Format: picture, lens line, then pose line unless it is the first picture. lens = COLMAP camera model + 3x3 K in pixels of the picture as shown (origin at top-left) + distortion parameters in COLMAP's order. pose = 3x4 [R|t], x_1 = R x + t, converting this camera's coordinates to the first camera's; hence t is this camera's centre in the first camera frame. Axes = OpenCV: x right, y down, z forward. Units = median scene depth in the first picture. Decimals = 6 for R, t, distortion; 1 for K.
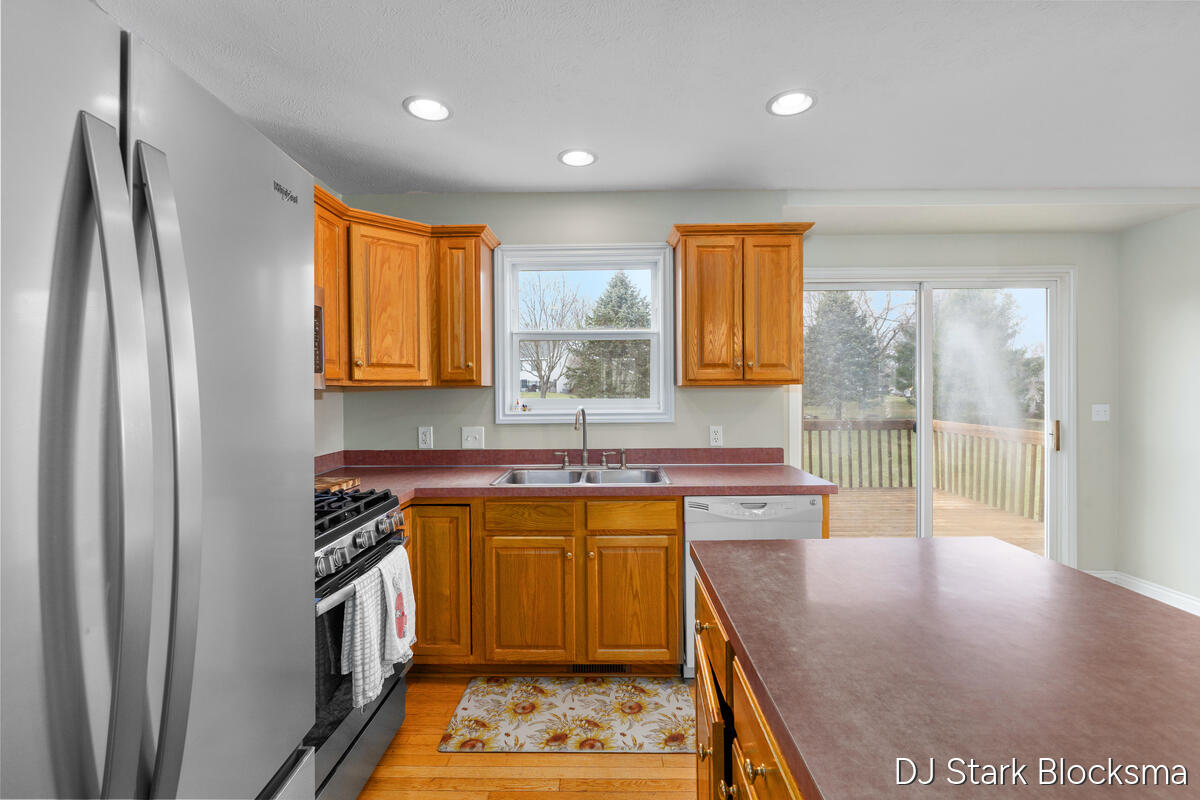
lens RADIAL K [[537.3, 0, 600.0], [0, 537.3, 400.0], [0, 0, 1]] dist [-0.000042, -0.000045]
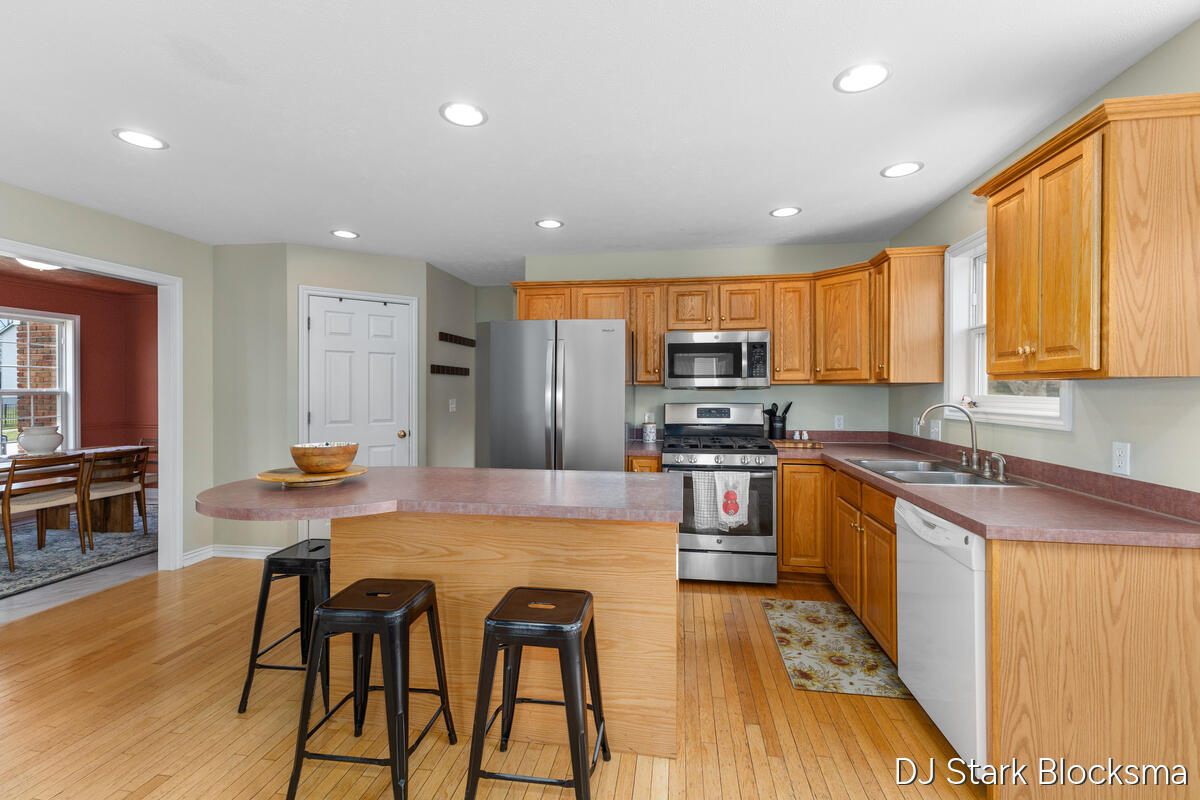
lens RADIAL K [[525.9, 0, 598.1], [0, 525.9, 392.6], [0, 0, 1]] dist [0.016768, 0.000251]
pose [[-0.144140, 0.012303, -0.989481, 1.226152], [-0.013348, 0.999808, 0.014376, -0.015045], [0.989467, 0.015280, -0.143948, 0.623622]]
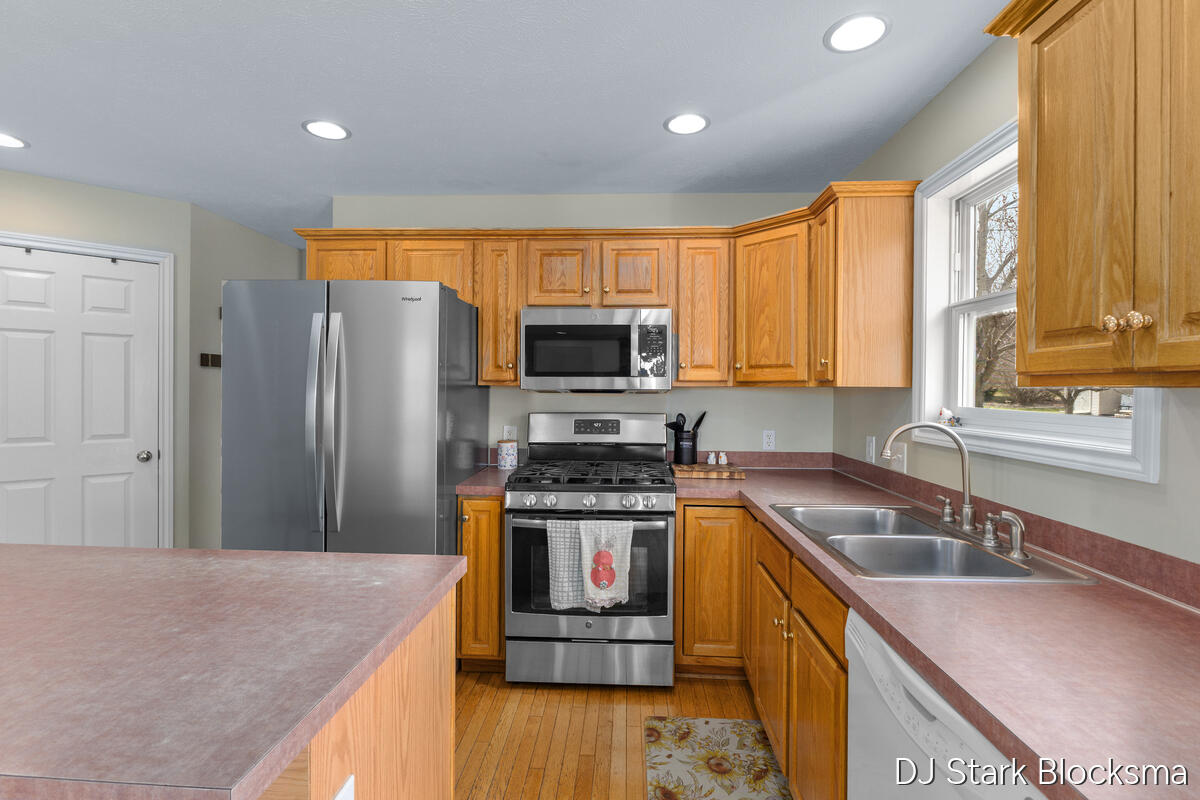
lens RADIAL K [[548.2, 0, 602.0], [0, 548.2, 393.1], [0, 0, 1]] dist [-0.000461, -0.000217]
pose [[-0.039102, 0.014653, -0.999128, 0.707997], [-0.021675, 0.999645, 0.015509, -0.025911], [0.999000, 0.022263, -0.038770, 0.812860]]
